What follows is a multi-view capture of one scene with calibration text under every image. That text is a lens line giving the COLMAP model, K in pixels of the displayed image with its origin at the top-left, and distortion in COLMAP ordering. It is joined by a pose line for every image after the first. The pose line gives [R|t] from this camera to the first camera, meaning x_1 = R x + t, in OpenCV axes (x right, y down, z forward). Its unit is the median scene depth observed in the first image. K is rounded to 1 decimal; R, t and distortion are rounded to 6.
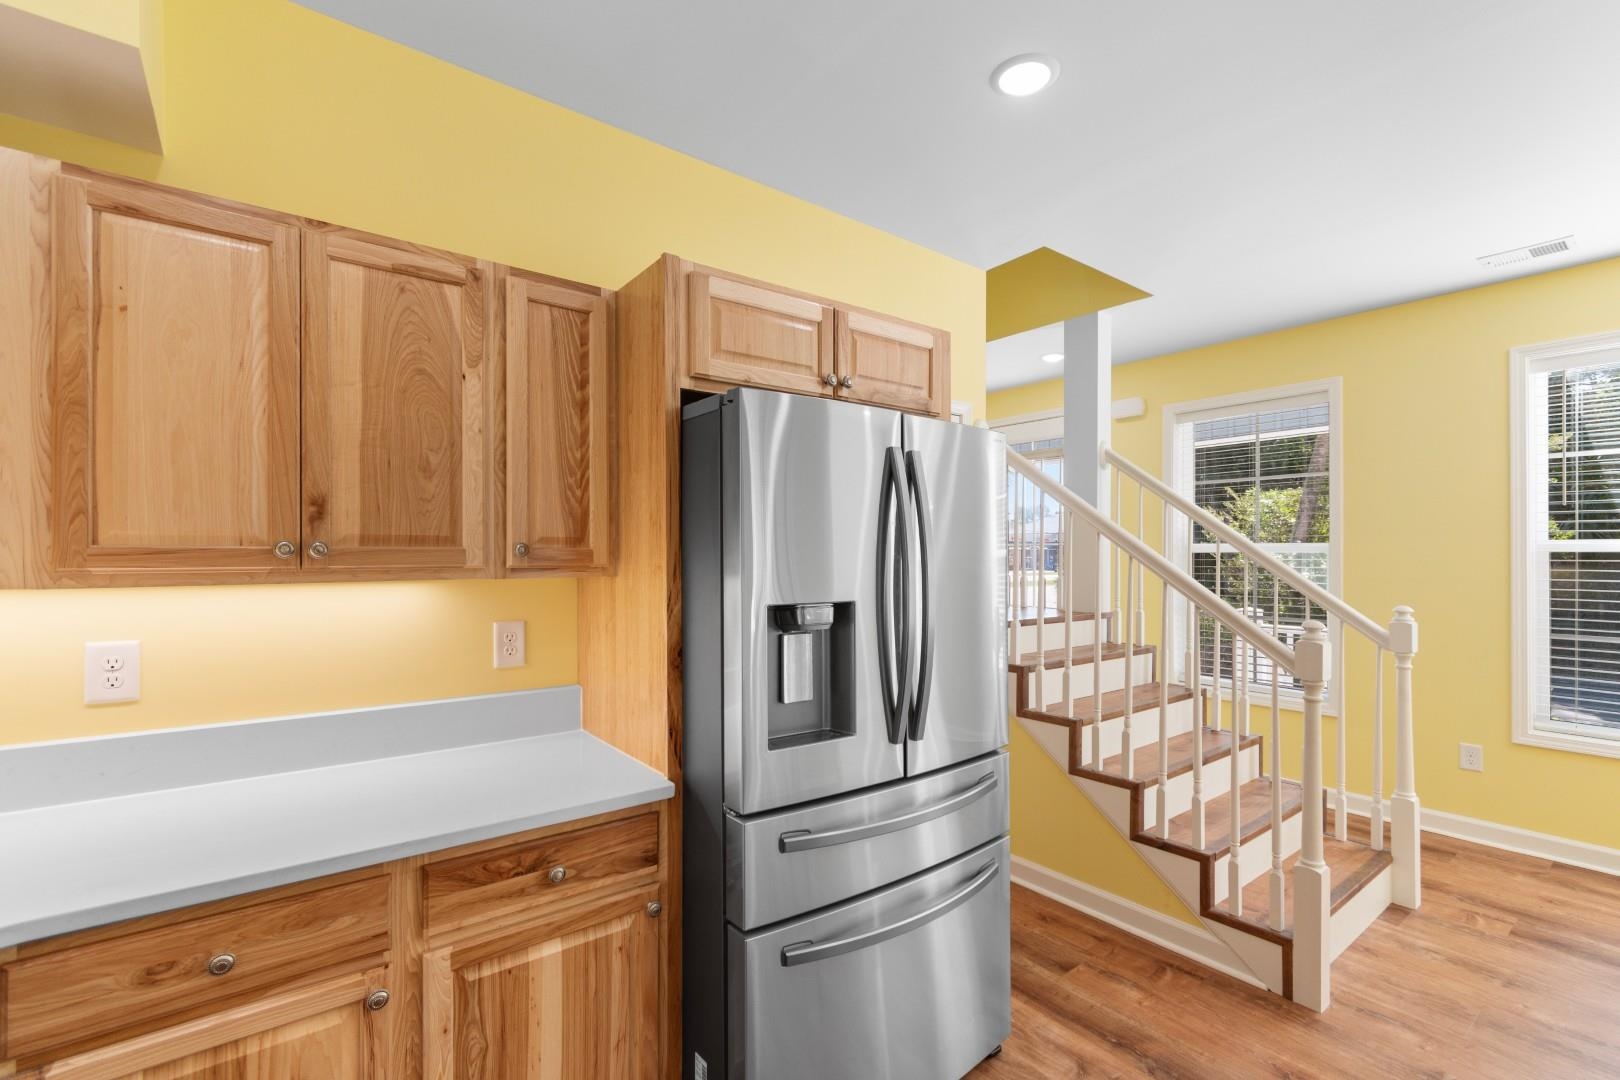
lens RADIAL K [[716.3, 0, 810.0], [0, 716.3, 540.0], [0, 0, 1]] dist [0.011690, -0.000281]
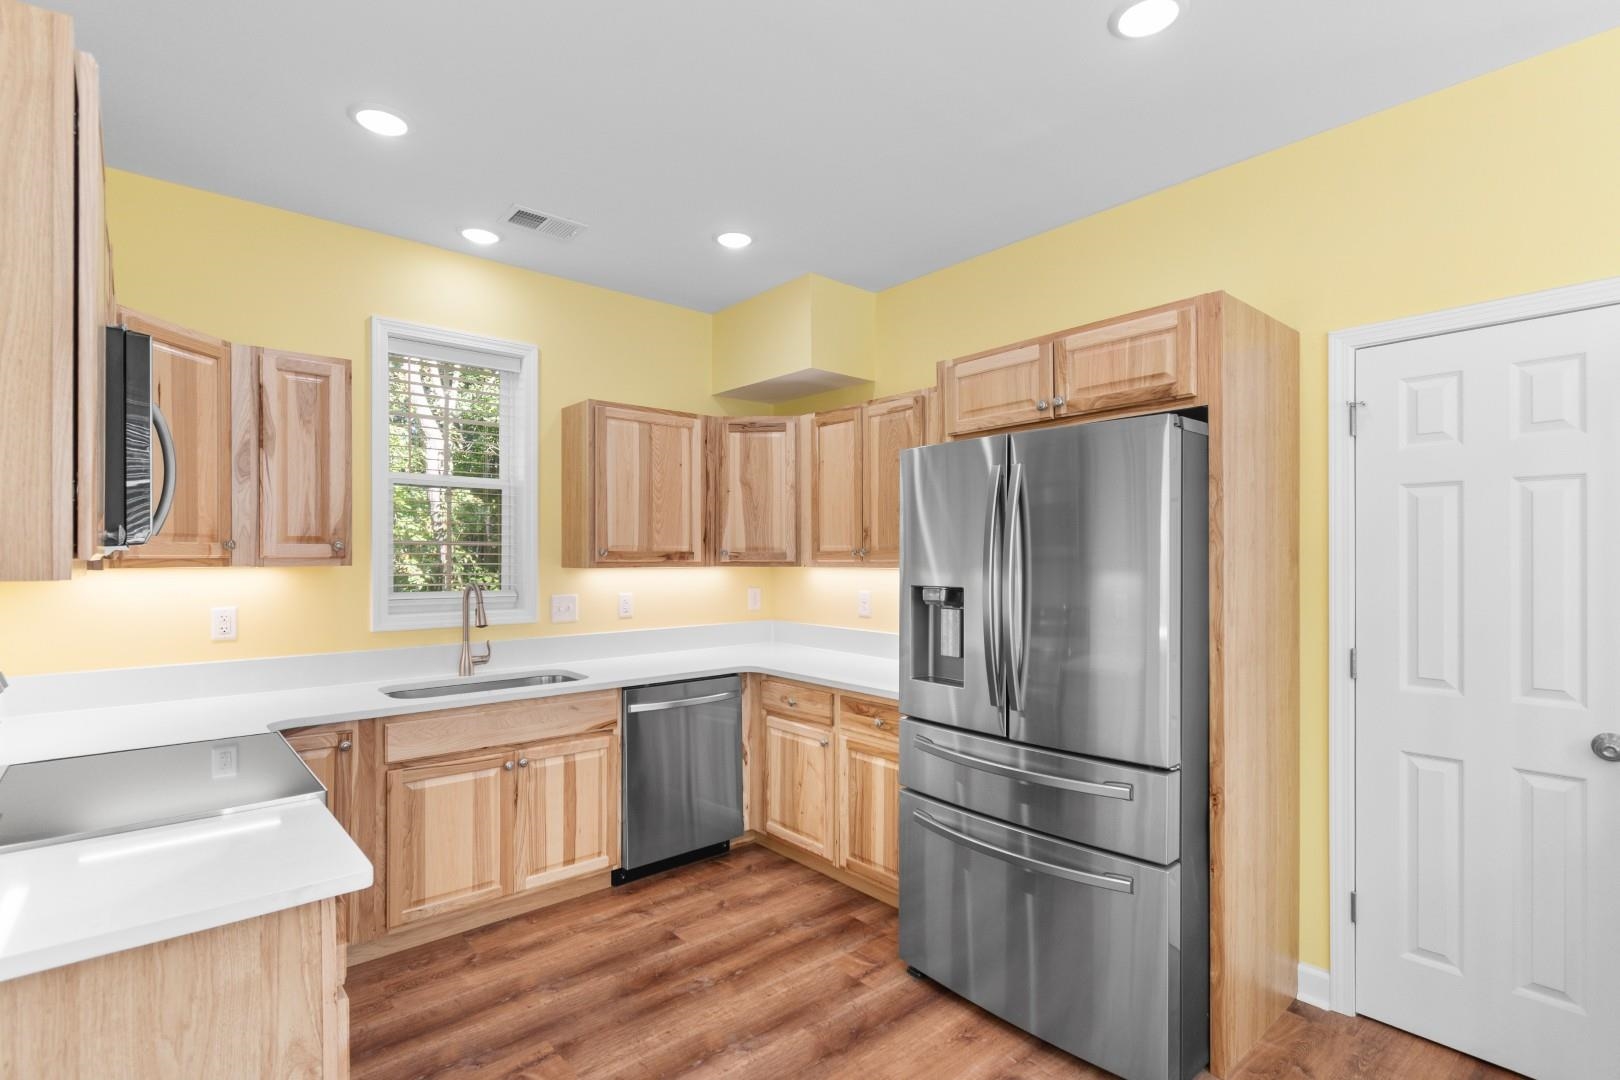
lens RADIAL K [[727.5, 0, 810.0], [0, 727.5, 540.0], [0, 0, 1]] dist [0.000519, -0.000077]
pose [[0.083803, -0.023427, -0.996207, 1.596273], [0.019451, 0.999572, -0.021869, 0.022252], [0.996292, -0.017544, 0.084223, 0.686889]]
